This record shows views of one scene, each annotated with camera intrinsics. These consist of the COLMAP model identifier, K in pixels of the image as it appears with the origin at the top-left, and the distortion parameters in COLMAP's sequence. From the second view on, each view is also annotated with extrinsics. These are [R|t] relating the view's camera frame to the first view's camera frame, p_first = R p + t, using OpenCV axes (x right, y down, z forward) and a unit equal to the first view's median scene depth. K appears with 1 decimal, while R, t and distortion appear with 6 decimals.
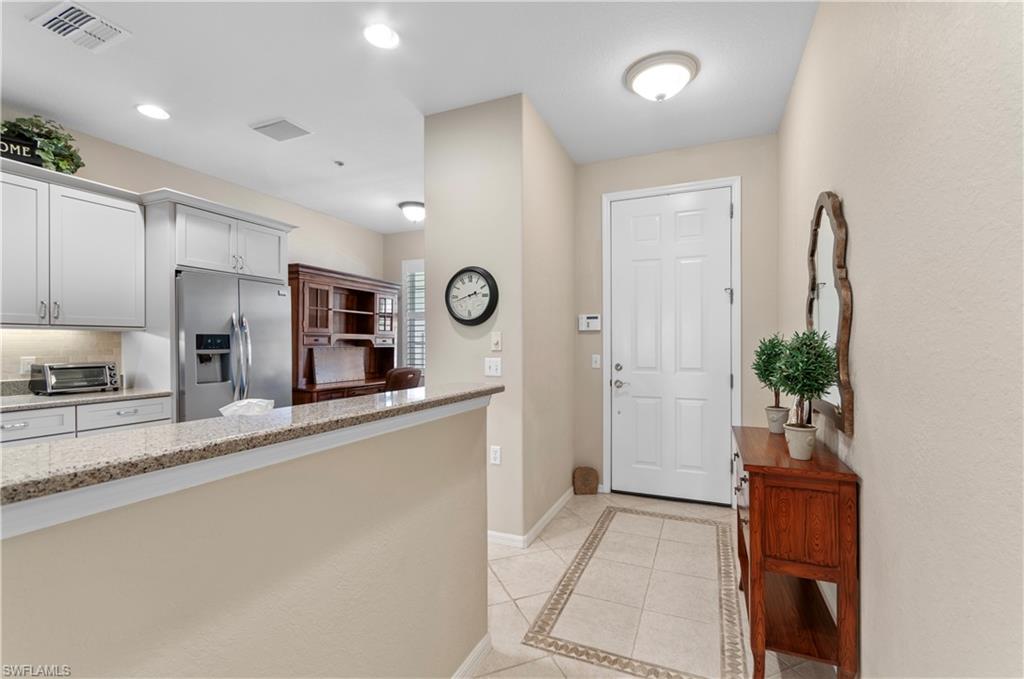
lens RADIAL K [[448.7, 0, 516.6], [0, 448.7, 342.6], [0, 0, 1]] dist [0.003954, 0.000263]
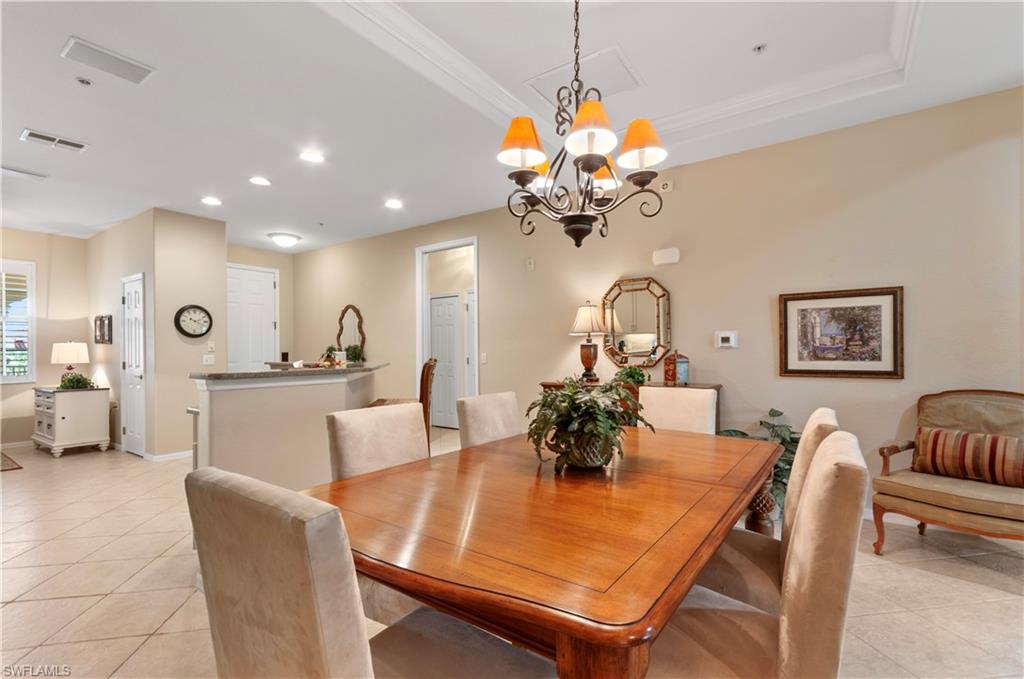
lens RADIAL K [[466.8, 0, 516.5], [0, 466.8, 350.4], [0, 0, 1]] dist [0.005582, -0.000245]
pose [[0.214708, 0.000621, 0.976678, -1.630767], [0.004506, 0.999989, -0.001627, 0.022343], [-0.976668, 0.004750, 0.214703, -0.659115]]
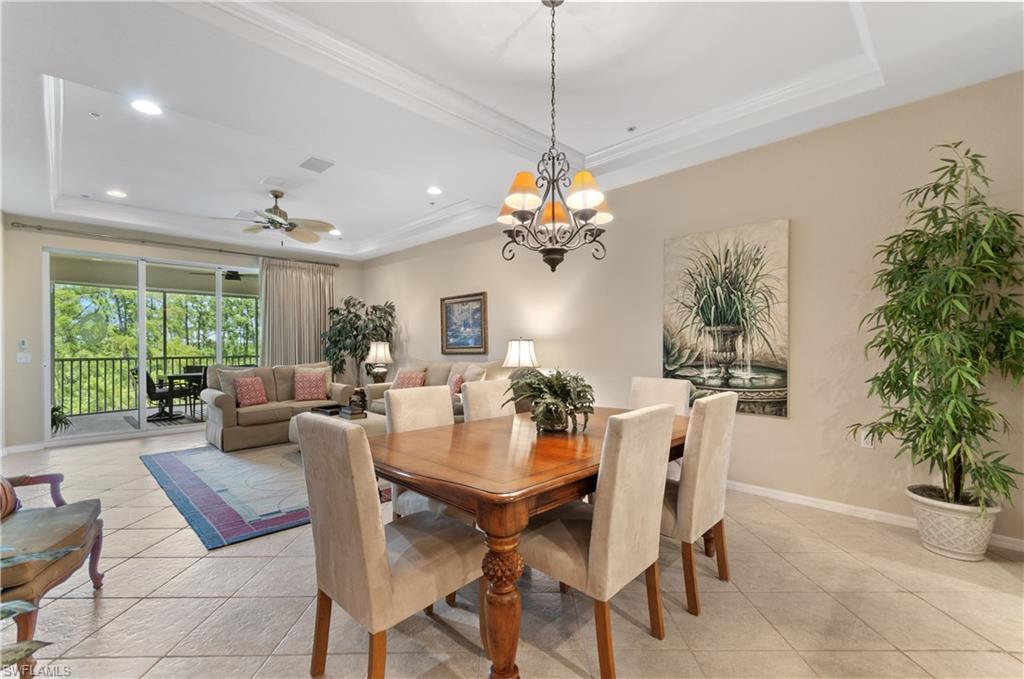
lens RADIAL K [[447.0, 0, 518.3], [0, 447.0, 347.8], [0, 0, 1]] dist [0.001324, 0.000492]
pose [[-0.367344, 0.005811, -0.930067, -0.271630], [0.006533, 0.999972, 0.003668, 0.015632], [0.930062, -0.004729, -0.367372, -0.380505]]
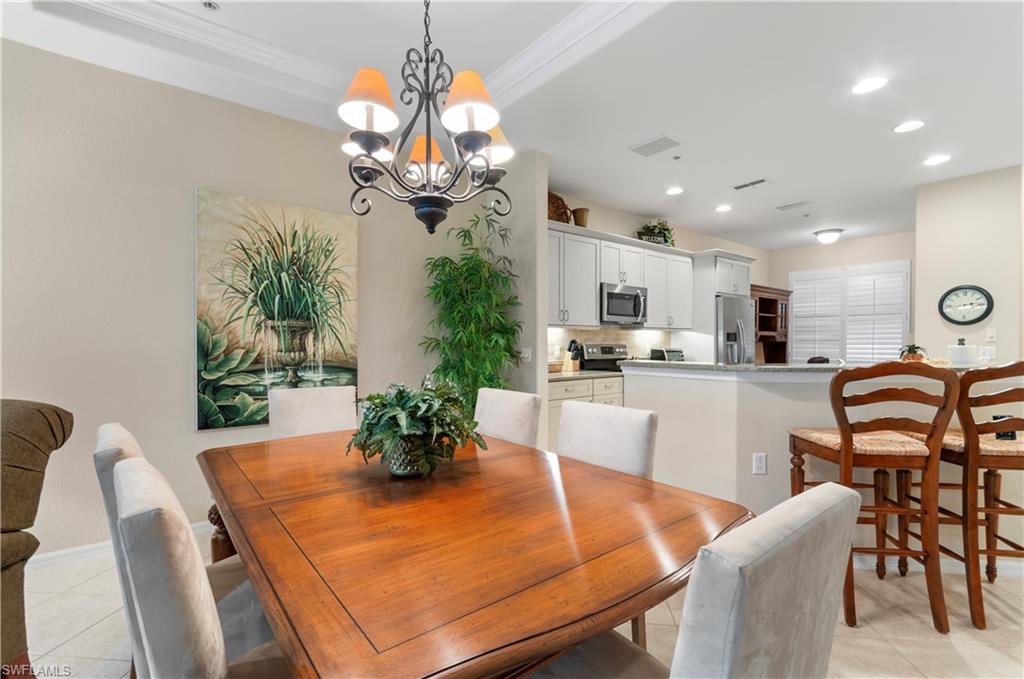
lens RADIAL K [[466.8, 0, 516.5], [0, 466.8, 350.4], [0, 0, 1]] dist [0.005582, -0.000245]
pose [[0.884770, 0.007933, -0.465961, -0.675560], [0.002139, 0.999775, 0.021082, 0.010419], [0.466023, -0.019649, 0.884554, -1.042394]]
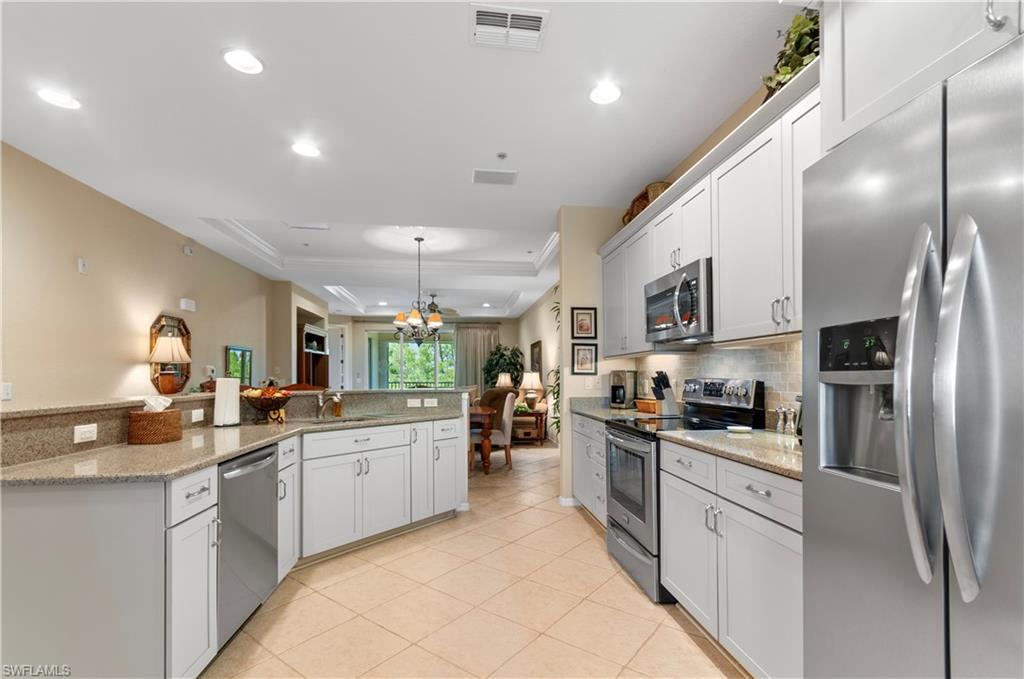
lens RADIAL K [[460.3, 0, 516.9], [0, 460.3, 373.9], [0, 0, 1]] dist [0.000964, 0.000049]
pose [[-0.862615, -0.000229, -0.505861, -0.360665], [0.003768, 0.999969, -0.006877, 0.021739], [0.505847, -0.007838, -0.862588, 1.360744]]
